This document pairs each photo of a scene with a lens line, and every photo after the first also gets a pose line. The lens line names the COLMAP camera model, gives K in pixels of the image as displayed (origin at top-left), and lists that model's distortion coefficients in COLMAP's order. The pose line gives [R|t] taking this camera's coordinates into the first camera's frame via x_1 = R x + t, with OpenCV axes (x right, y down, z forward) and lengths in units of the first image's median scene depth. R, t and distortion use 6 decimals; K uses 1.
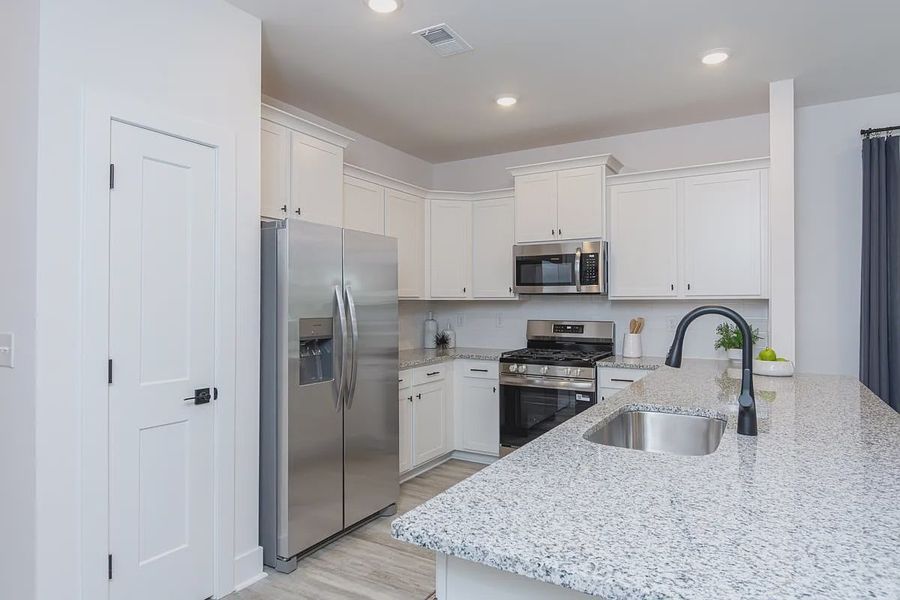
lens RADIAL K [[538.3, 0, 450.0], [0, 538.3, 300.0], [0, 0, 1]] dist [0.042090, -0.001881]
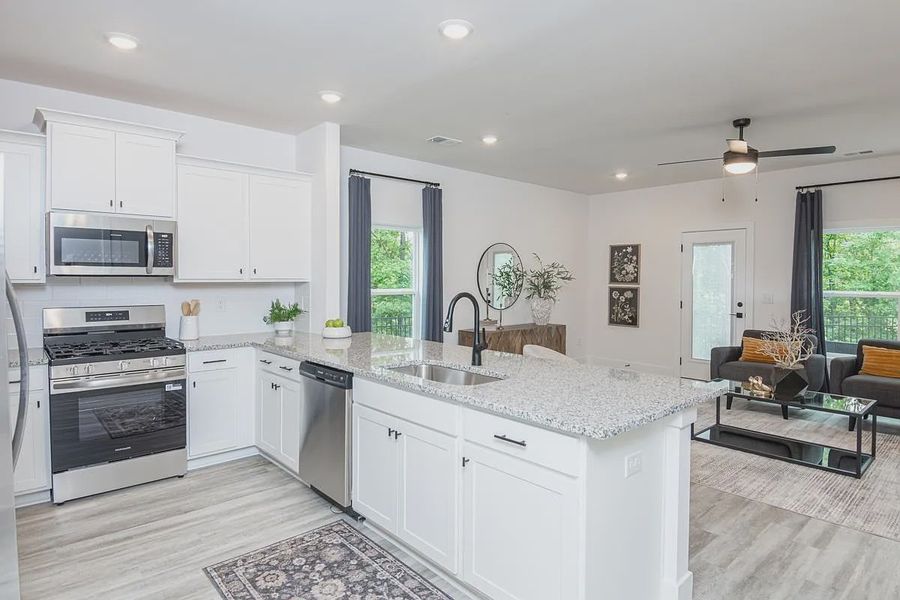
lens RADIAL K [[518.9, 0, 452.2], [0, 518.9, 289.9], [0, 0, 1]] dist [-0.006402, -0.002508]
pose [[0.313579, -0.017839, 0.949394, -0.427547], [-0.003328, 0.999797, 0.019885, -0.007308], [-0.949556, -0.009395, 0.313456, 0.242881]]
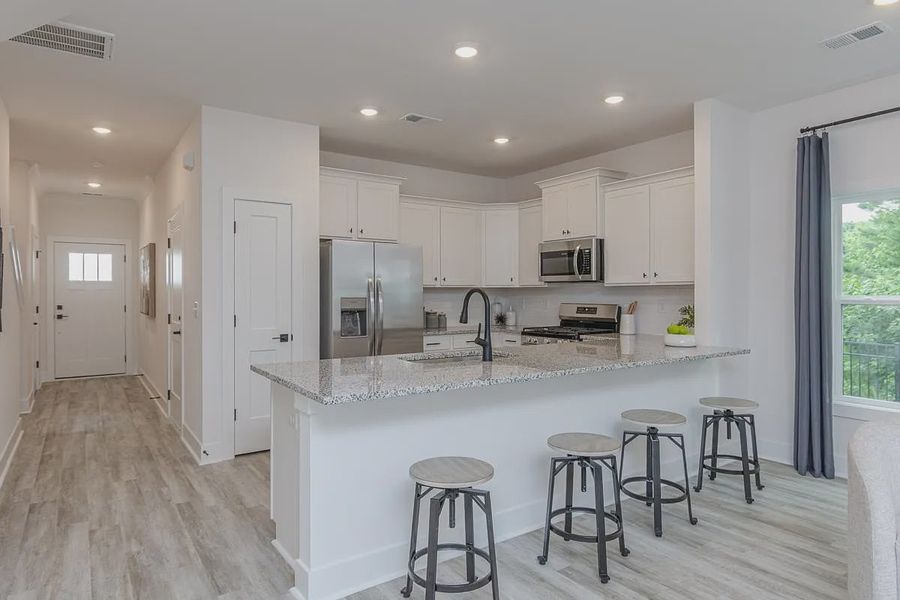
lens RADIAL K [[538.3, 0, 450.0], [0, 538.3, 300.0], [0, 0, 1]] dist [0.042090, -0.001881]
pose [[0.902046, 0.005032, -0.431610, 0.510812], [0.002458, 0.999856, 0.016793, 0.009391], [0.431633, -0.016208, 0.901904, -0.255403]]
